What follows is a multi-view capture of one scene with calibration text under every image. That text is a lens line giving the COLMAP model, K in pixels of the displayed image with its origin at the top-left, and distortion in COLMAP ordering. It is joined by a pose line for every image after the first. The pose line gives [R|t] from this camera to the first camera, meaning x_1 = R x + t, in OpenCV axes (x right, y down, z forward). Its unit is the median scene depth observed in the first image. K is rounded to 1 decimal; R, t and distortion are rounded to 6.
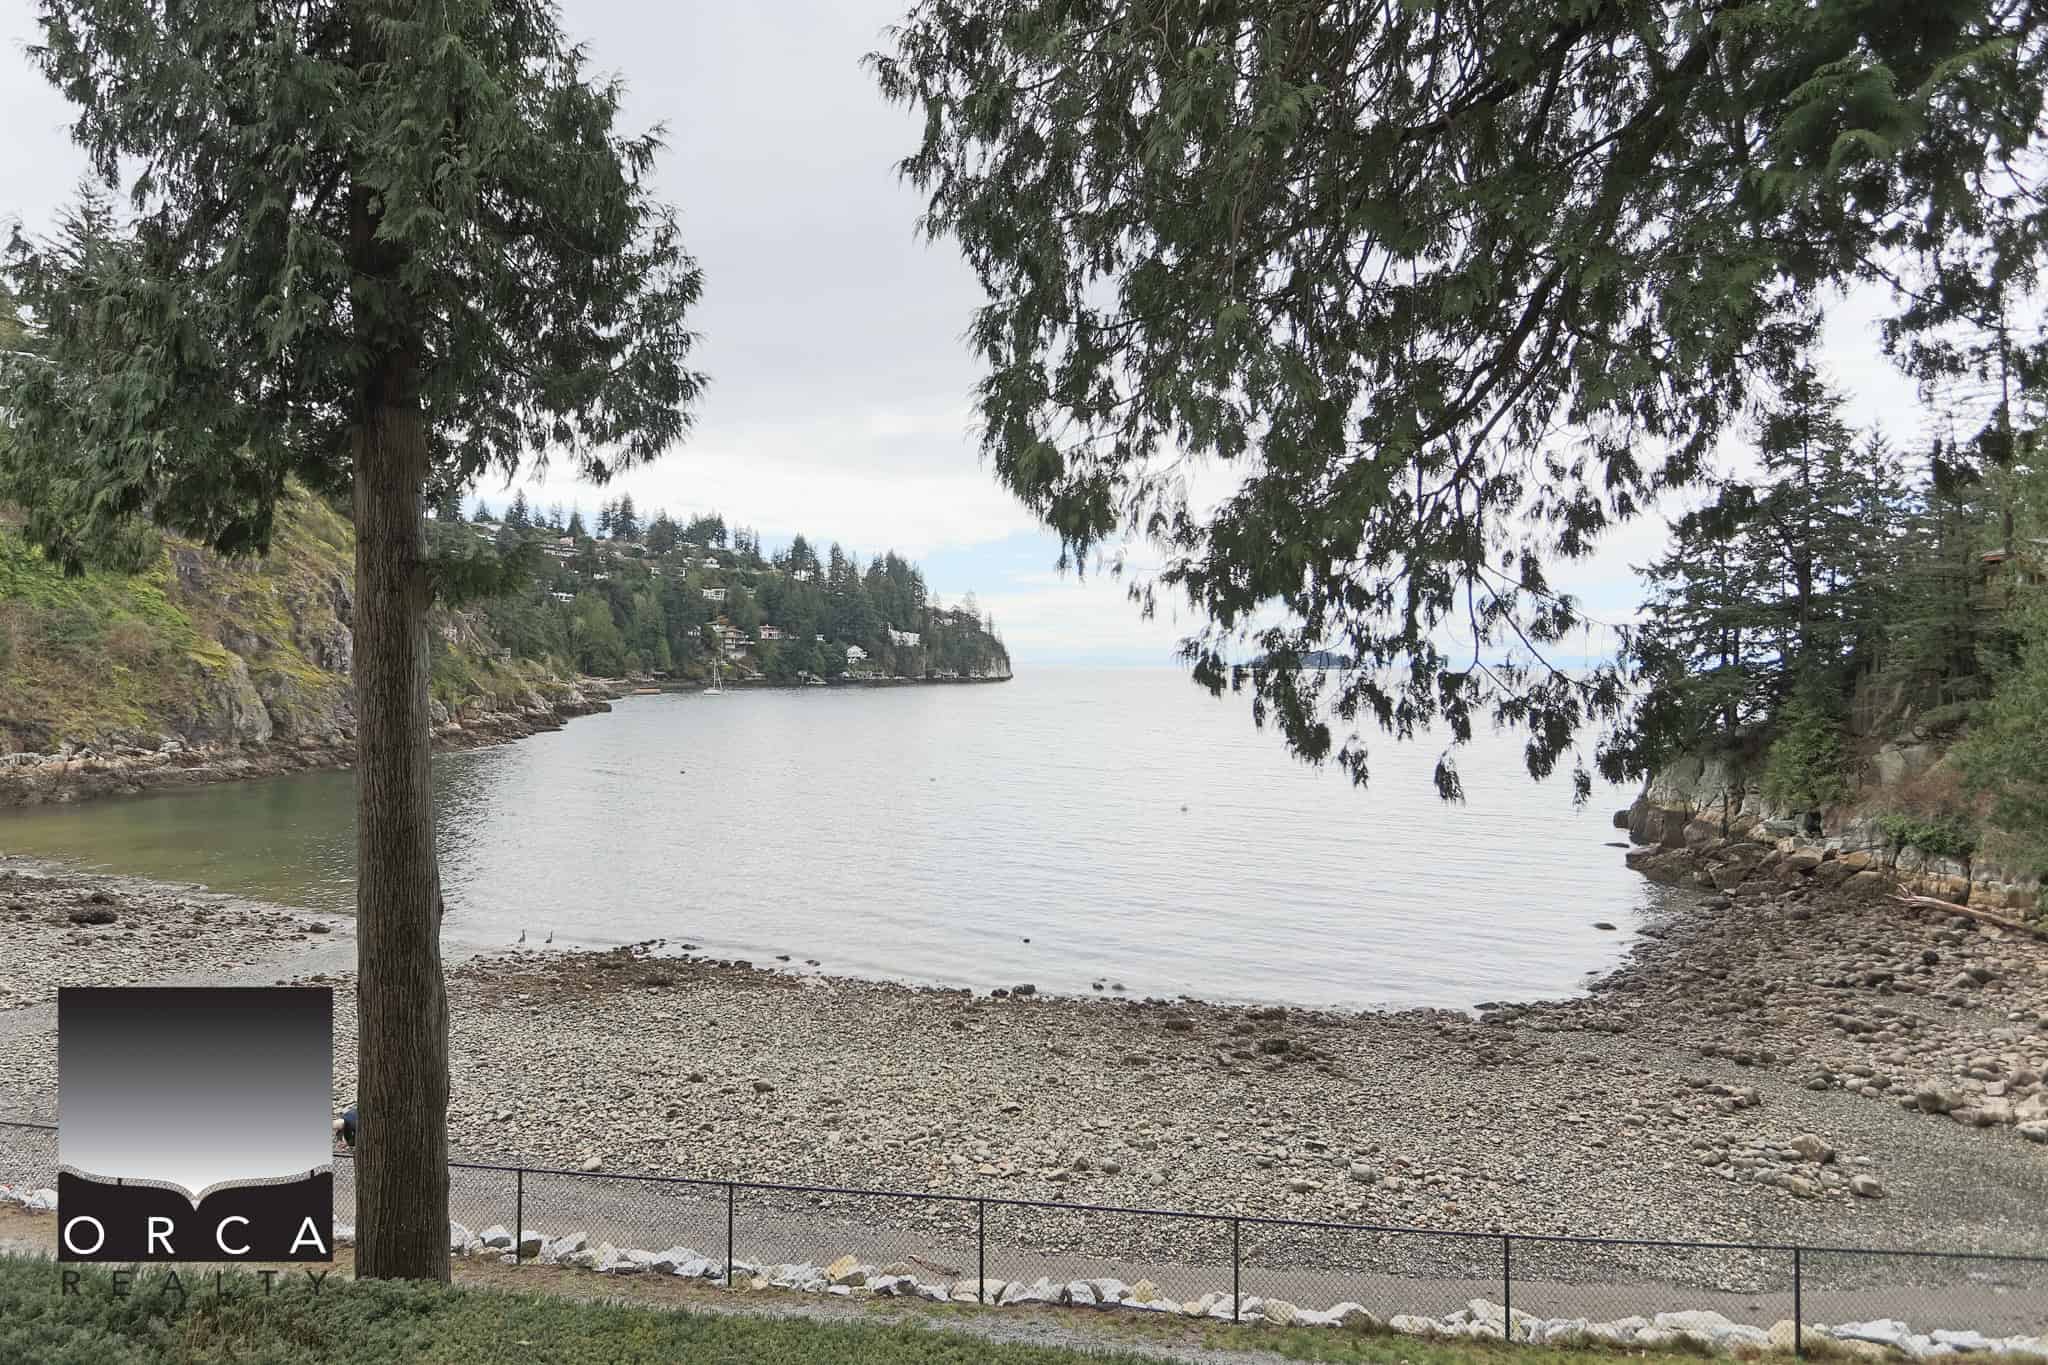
lens RADIAL K [[1095.1, 0, 945.7], [0, 1095.1, 651.3], [0, 0, 1]] dist [0.010156, 0.000288]
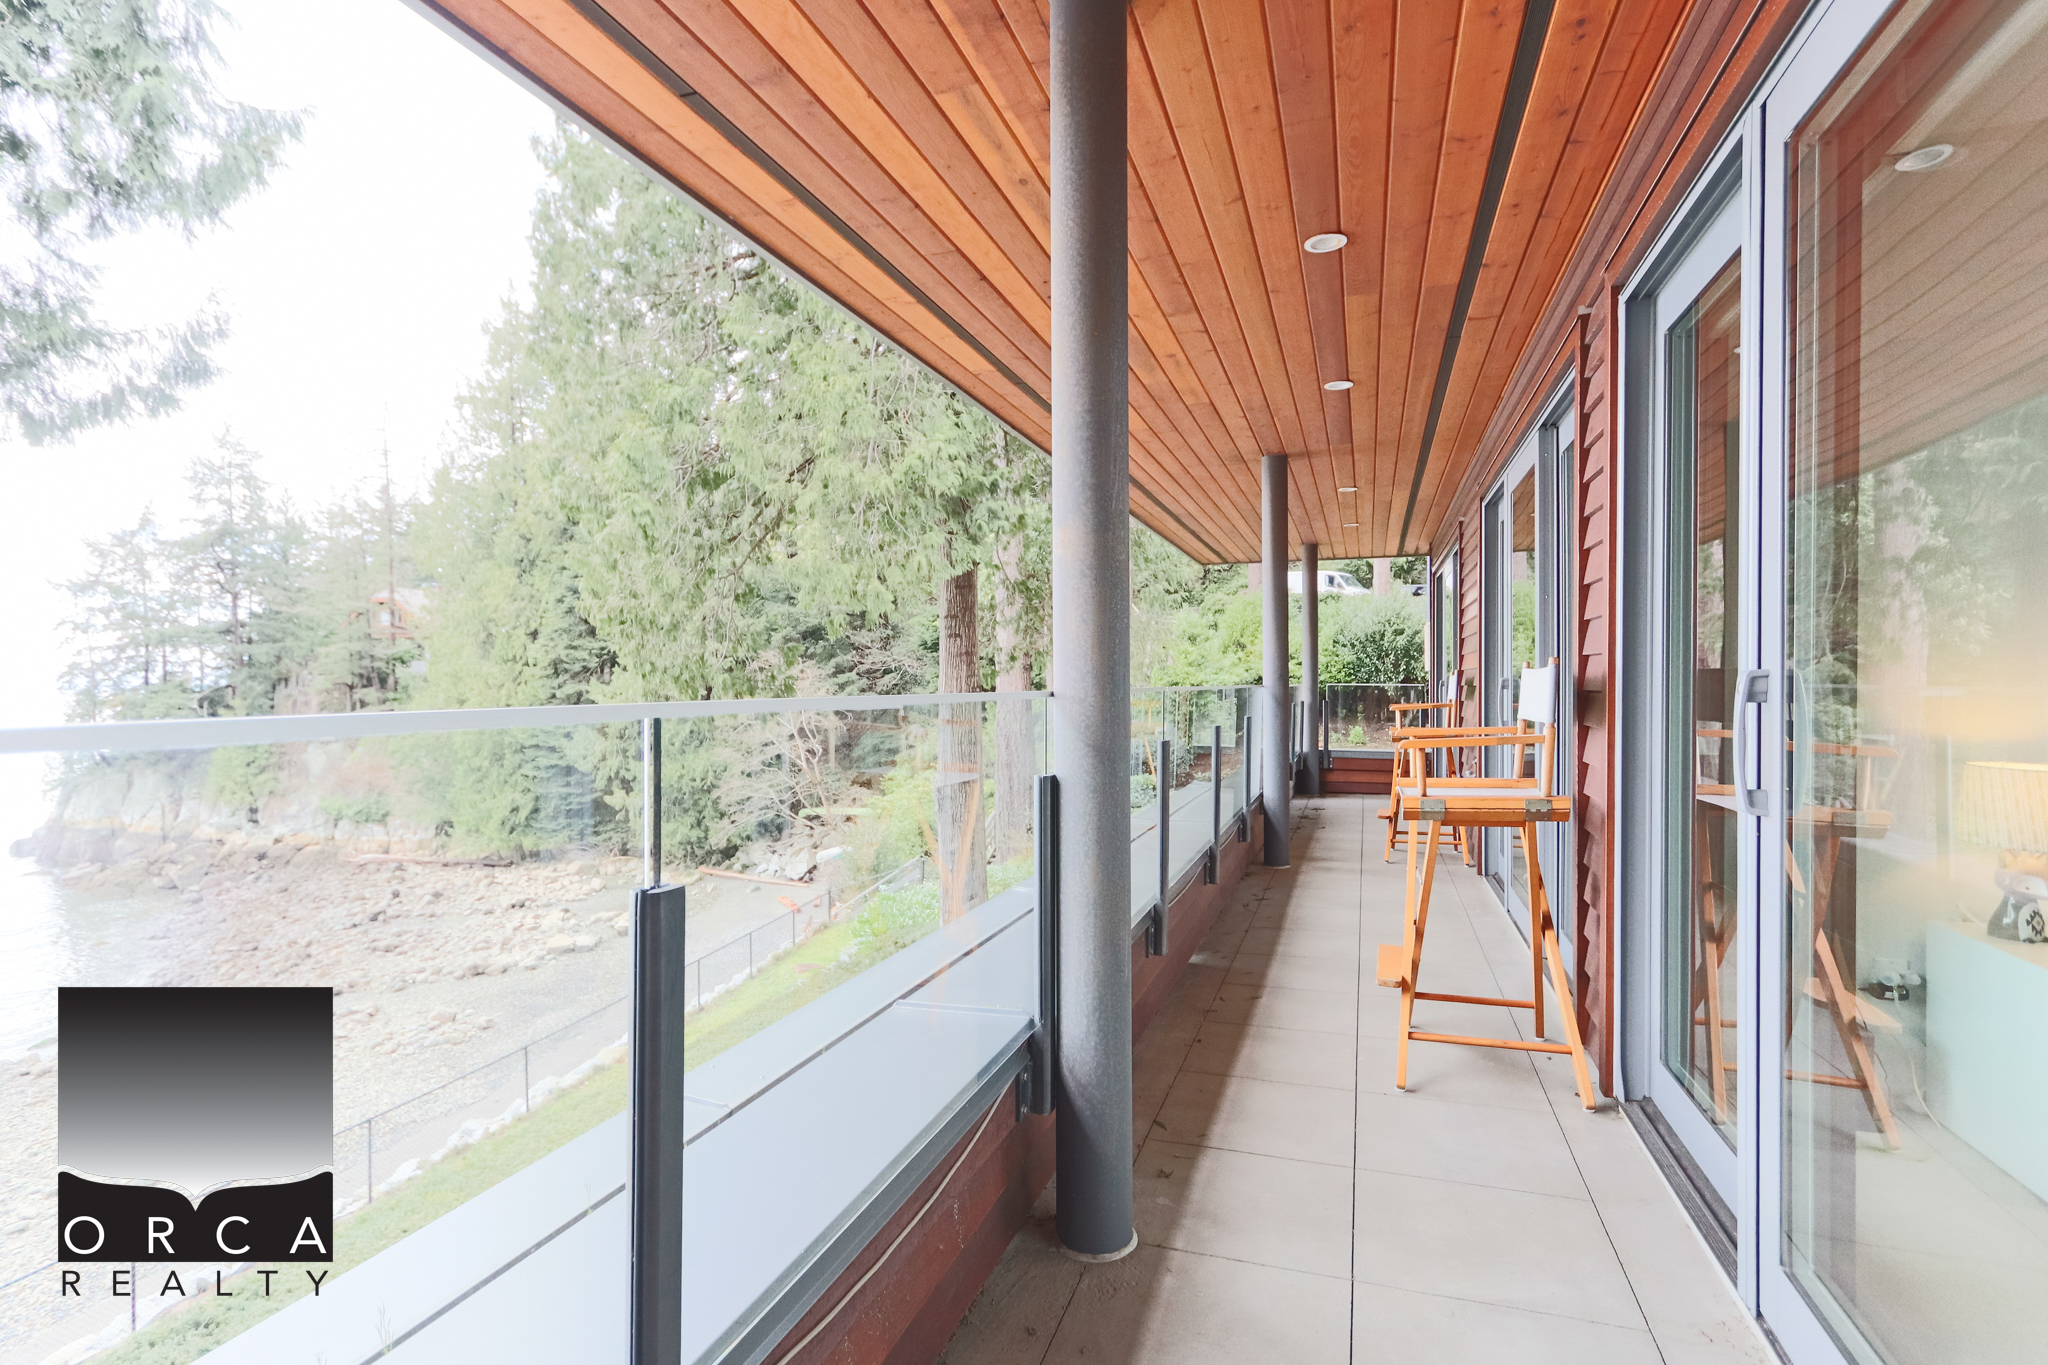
lens RADIAL K [[1032.4, 0, 1009.5], [0, 1032.4, 691.5], [0, 0, 1]] dist [0.008959, 0.000382]
pose [[0.179283, -0.017141, 0.983648, -0.192696], [-0.000850, 0.999845, 0.017578, 0.004876], [-0.983797, -0.003988, 0.179241, 0.024738]]
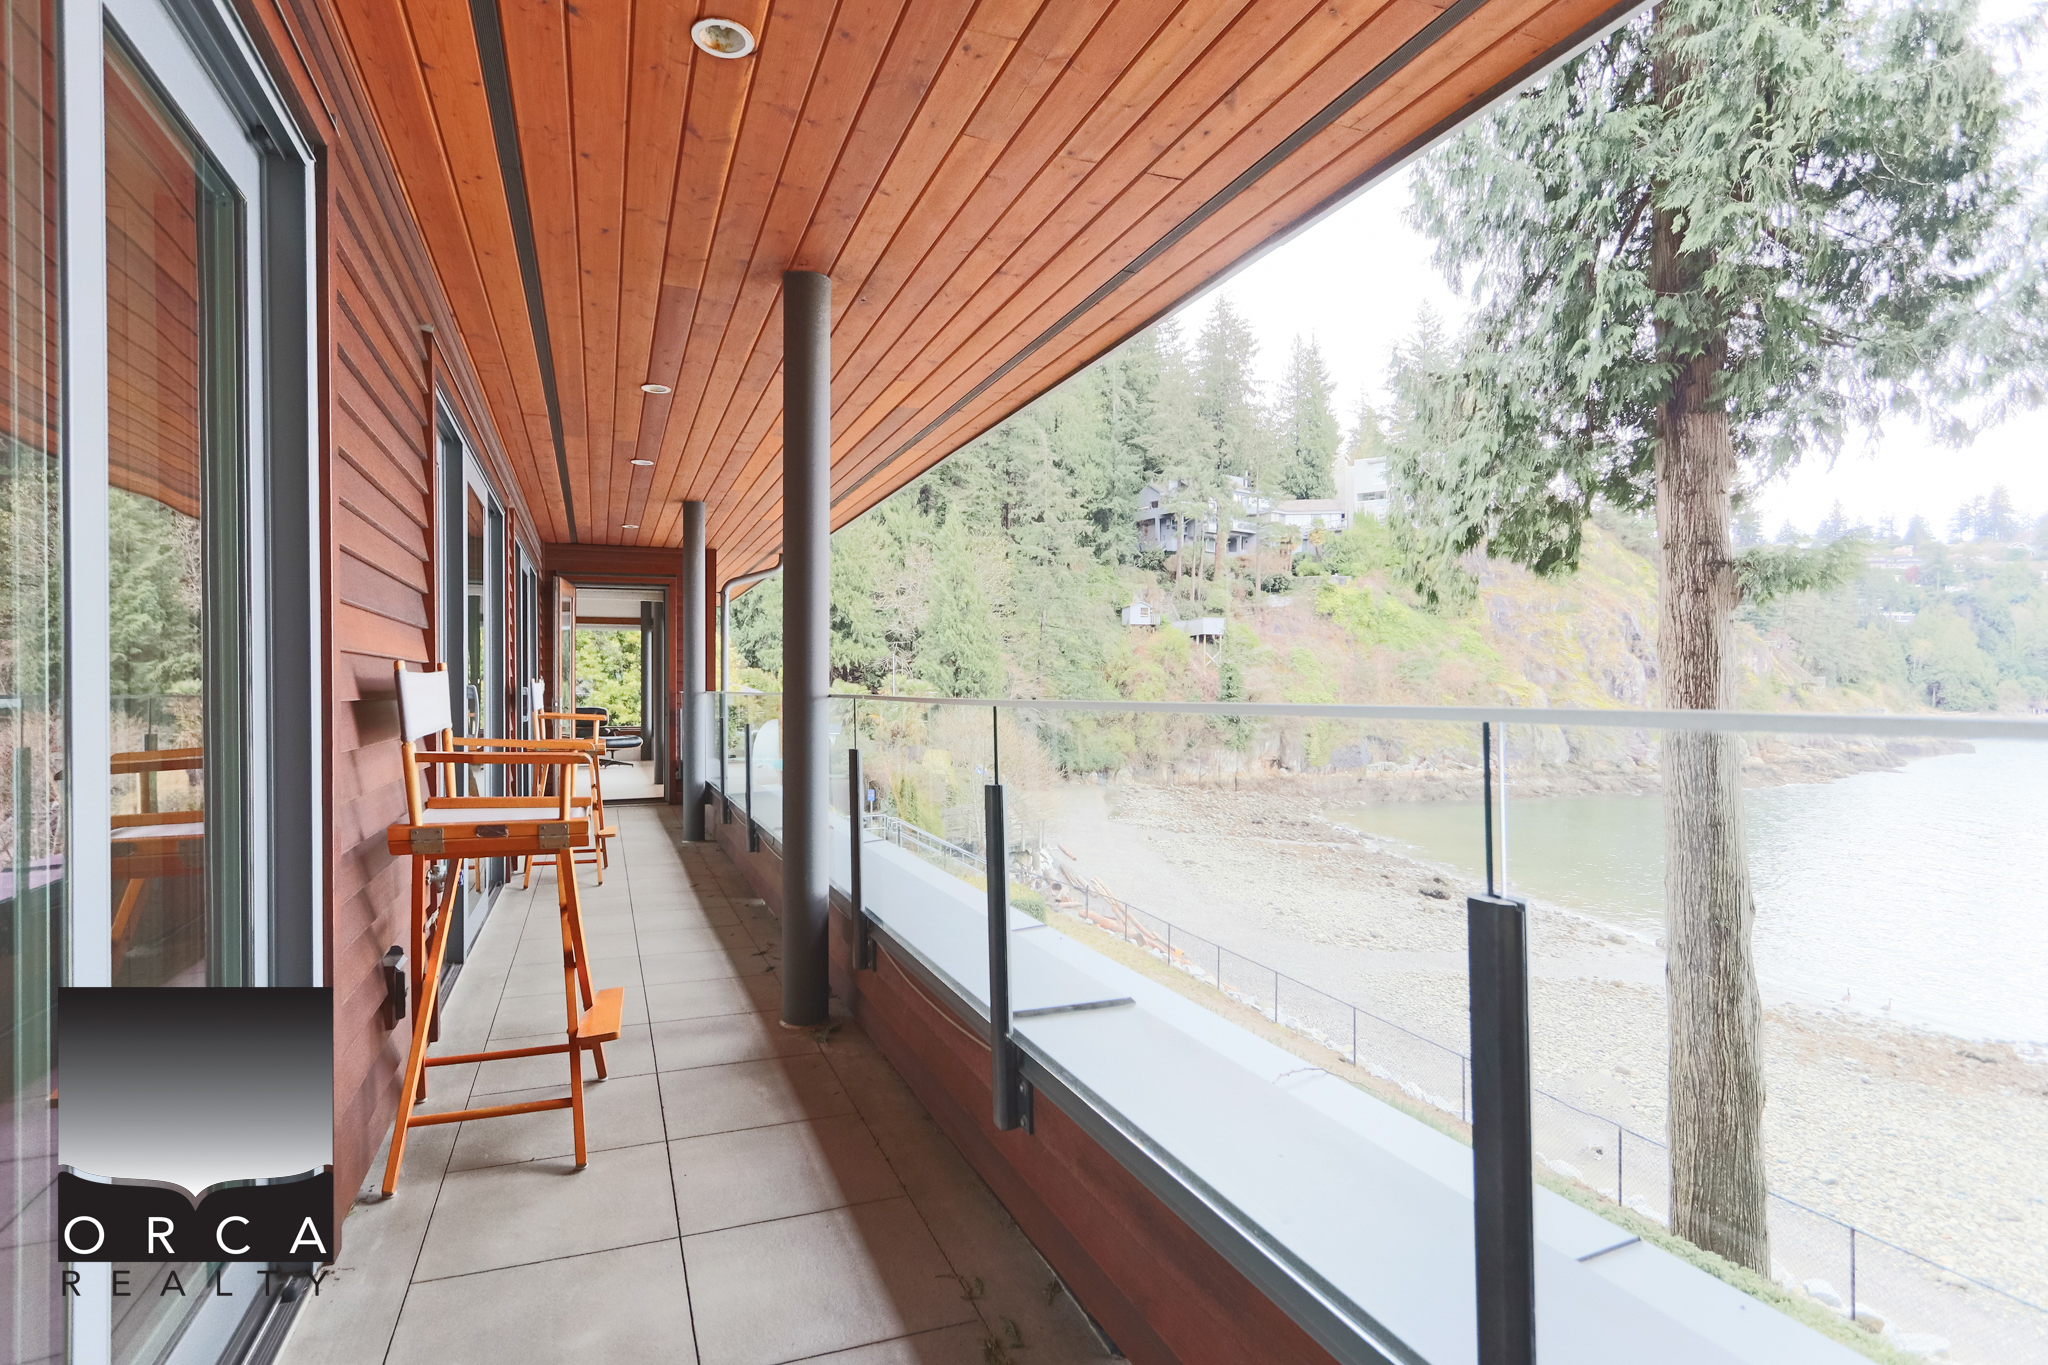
lens RADIAL K [[1032.4, 0, 1009.5], [0, 1032.4, 691.5], [0, 0, 1]] dist [0.008959, 0.000382]
pose [[0.503091, -0.004169, -0.864223, 0.002413], [0.009940, 0.999950, 0.000963, 0.006034], [0.864176, -0.009075, 0.503108, -0.009503]]
